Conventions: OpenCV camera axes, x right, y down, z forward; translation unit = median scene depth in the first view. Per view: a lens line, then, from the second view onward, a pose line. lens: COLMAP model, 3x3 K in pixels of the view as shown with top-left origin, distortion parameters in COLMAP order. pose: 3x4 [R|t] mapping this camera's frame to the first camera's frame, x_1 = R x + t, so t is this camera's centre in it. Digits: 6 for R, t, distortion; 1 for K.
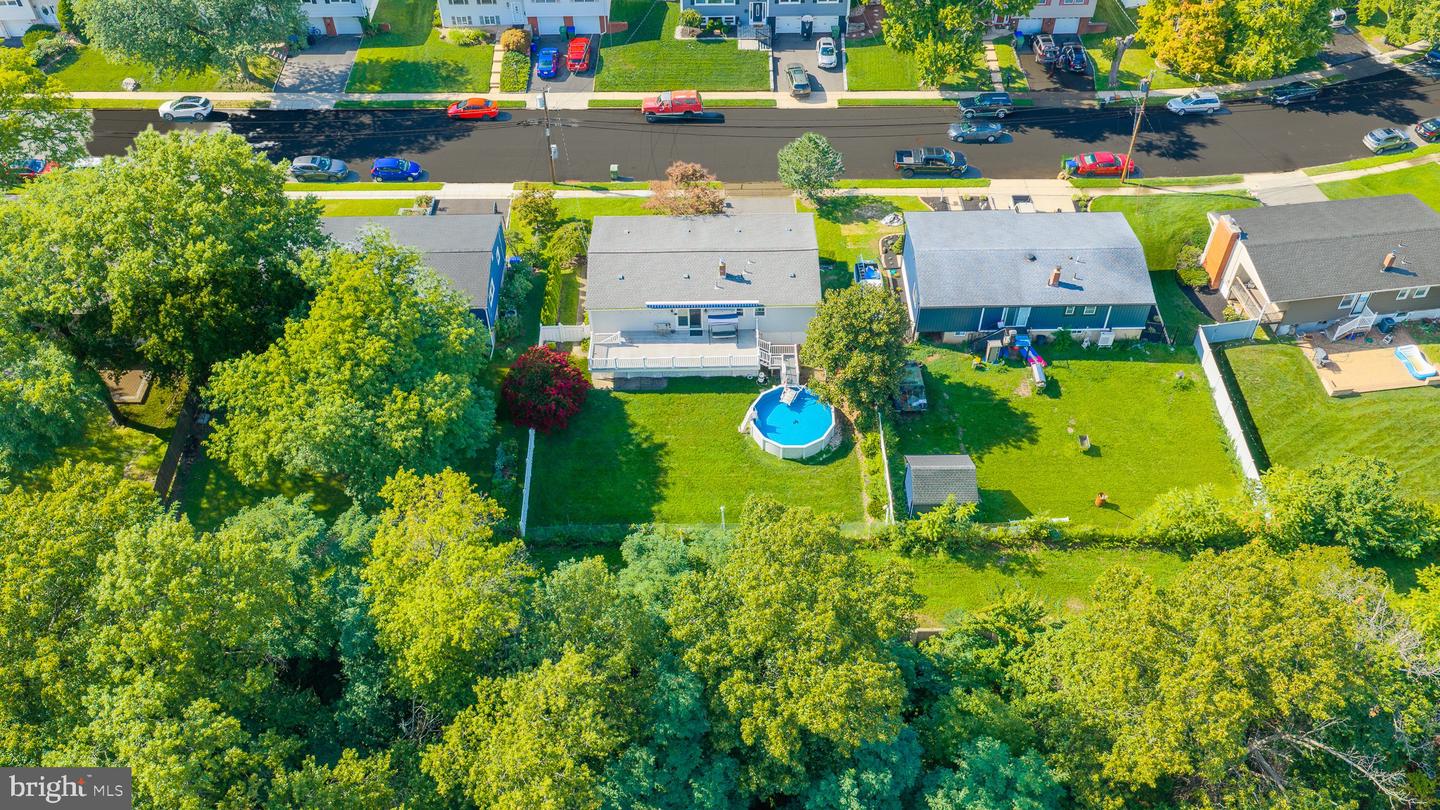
lens RADIAL K [[1191.1, 0, 724.7], [0, 1191.1, 409.2], [0, 0, 1]] dist [0.008039, -0.030076]
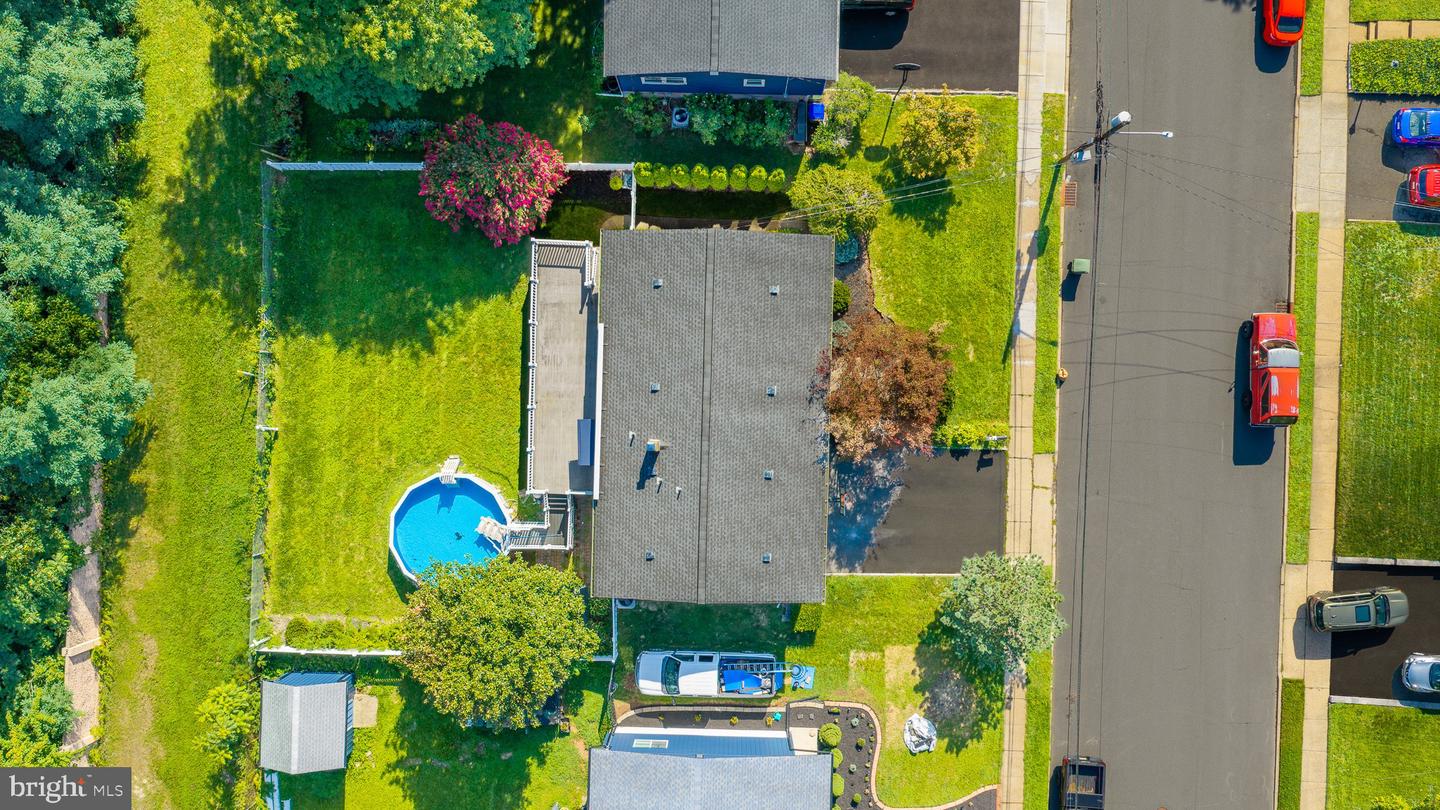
lens RADIAL K [[1191.1, 0, 730.2], [0, 1191.1, 400.0], [0, 0, 1]] dist [0.008039, -0.030076]
pose [[-0.041473, 0.999040, 0.014100, -0.036490], [-0.722321, -0.039730, 0.690416, -0.576045], [0.690313, 0.018449, 0.723275, 0.573308]]
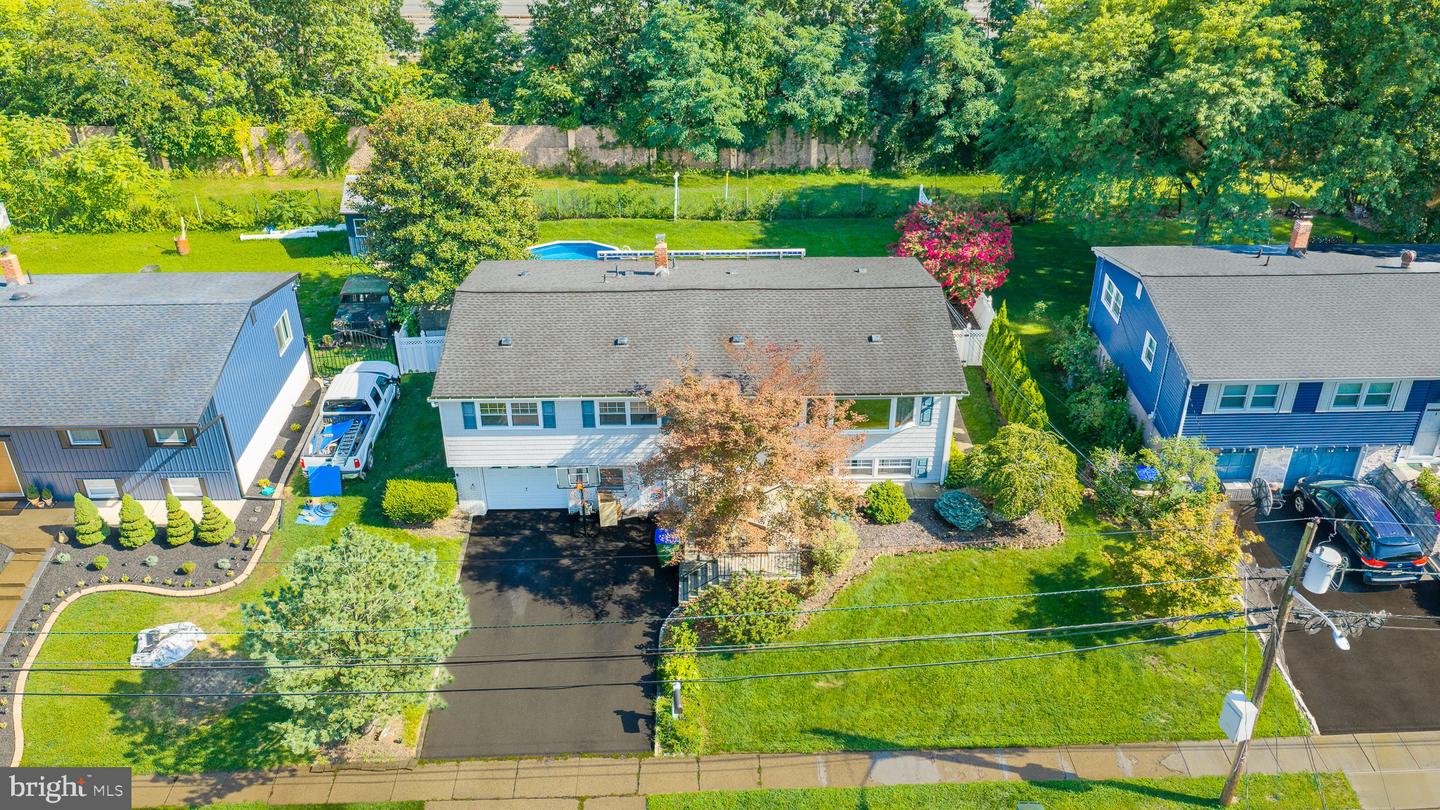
lens RADIAL K [[1191.1, 0, 727.6], [0, 1191.1, 405.7], [0, 0, 1]] dist [0.008039, -0.030076]
pose [[-0.999956, 0.008762, -0.003366, -0.026816], [-0.001245, 0.231604, 0.972809, -0.597580], [0.009304, 0.972771, -0.231583, 1.174635]]
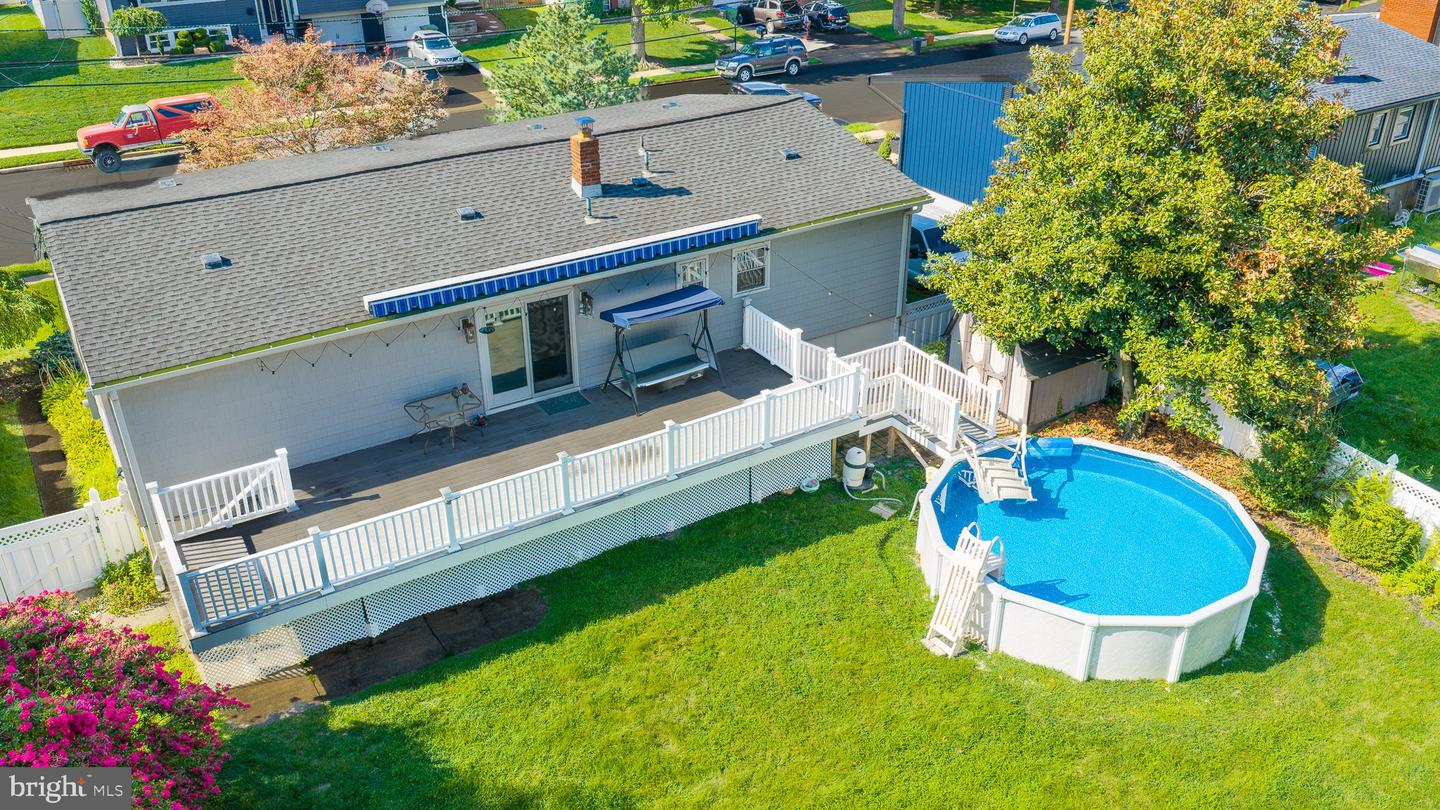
lens RADIAL K [[1191.1, 0, 723.8], [0, 1191.1, 409.9], [0, 0, 1]] dist [0.008039, -0.030076]
pose [[0.851432, -0.239036, 0.466825, -0.120672], [0.375436, 0.899307, -0.224263, 0.011536], [-0.366212, 0.366208, 0.855442, 0.764305]]
